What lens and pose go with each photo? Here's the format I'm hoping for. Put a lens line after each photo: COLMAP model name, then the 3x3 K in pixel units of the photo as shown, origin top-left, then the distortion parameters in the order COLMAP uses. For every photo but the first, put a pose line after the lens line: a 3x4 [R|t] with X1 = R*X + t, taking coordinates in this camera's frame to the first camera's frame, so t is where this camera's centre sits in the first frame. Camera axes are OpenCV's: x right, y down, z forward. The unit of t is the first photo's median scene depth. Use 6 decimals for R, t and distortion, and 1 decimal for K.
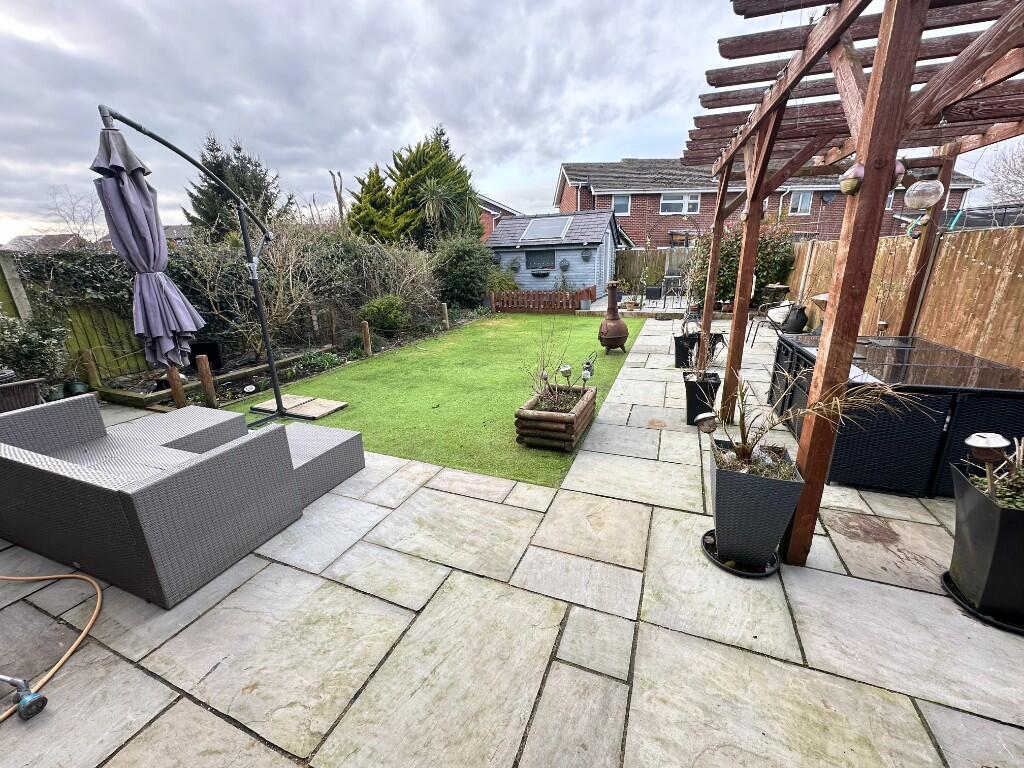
lens RADIAL K [[405.6, 0, 514.8], [0, 405.6, 383.8], [0, 0, 1]] dist [-0.000289, 0.000231]
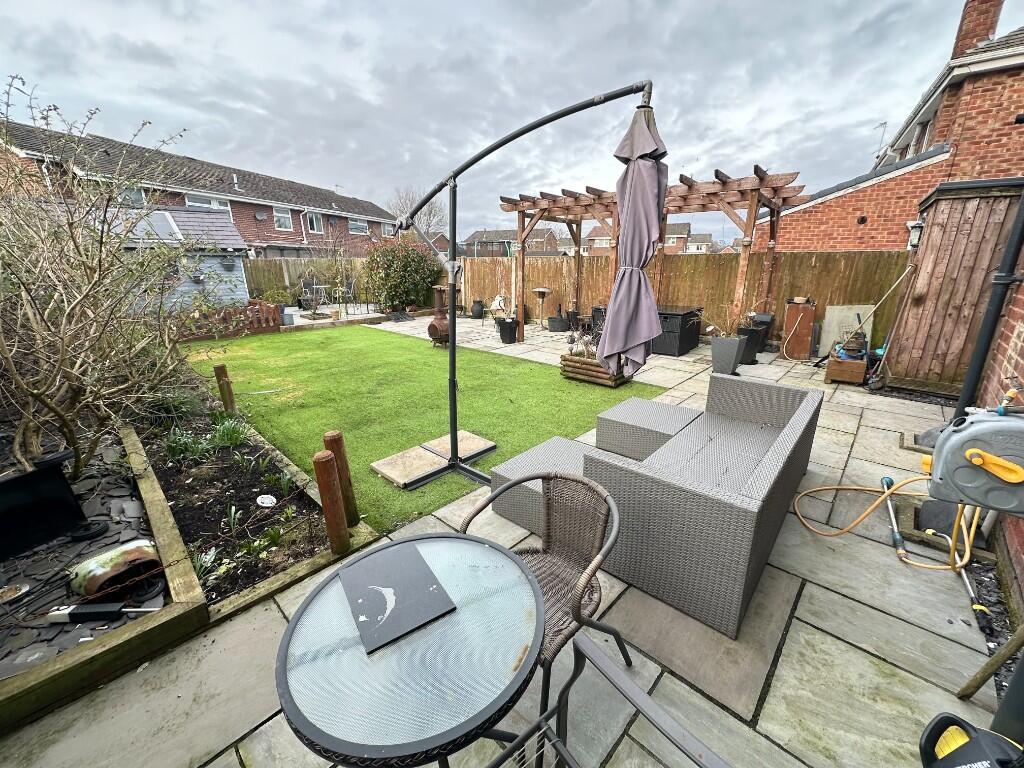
lens RADIAL K [[407.1, 0, 513.3], [0, 407.1, 382.2], [0, 0, 1]] dist [-0.001837, 0.000075]
pose [[0.366557, -0.240110, 0.898879, -0.752031], [0.272260, 0.951517, 0.143145, -0.094106], [-0.889669, 0.192258, 0.414157, 0.365405]]
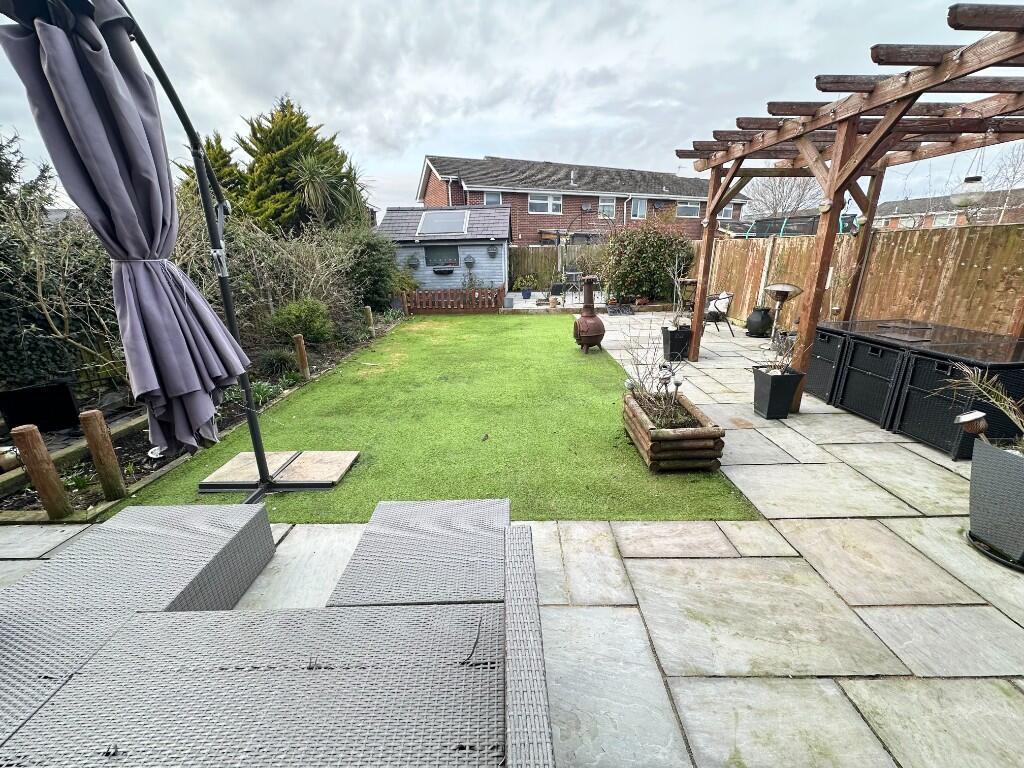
lens RADIAL K [[407.1, 0, 513.3], [0, 407.1, 382.2], [0, 0, 1]] dist [-0.001837, 0.000075]
pose [[0.931387, -0.102454, 0.349316, -0.269923], [0.102966, 0.994537, 0.017157, -0.038636], [-0.349166, 0.019988, 0.936848, 0.164195]]
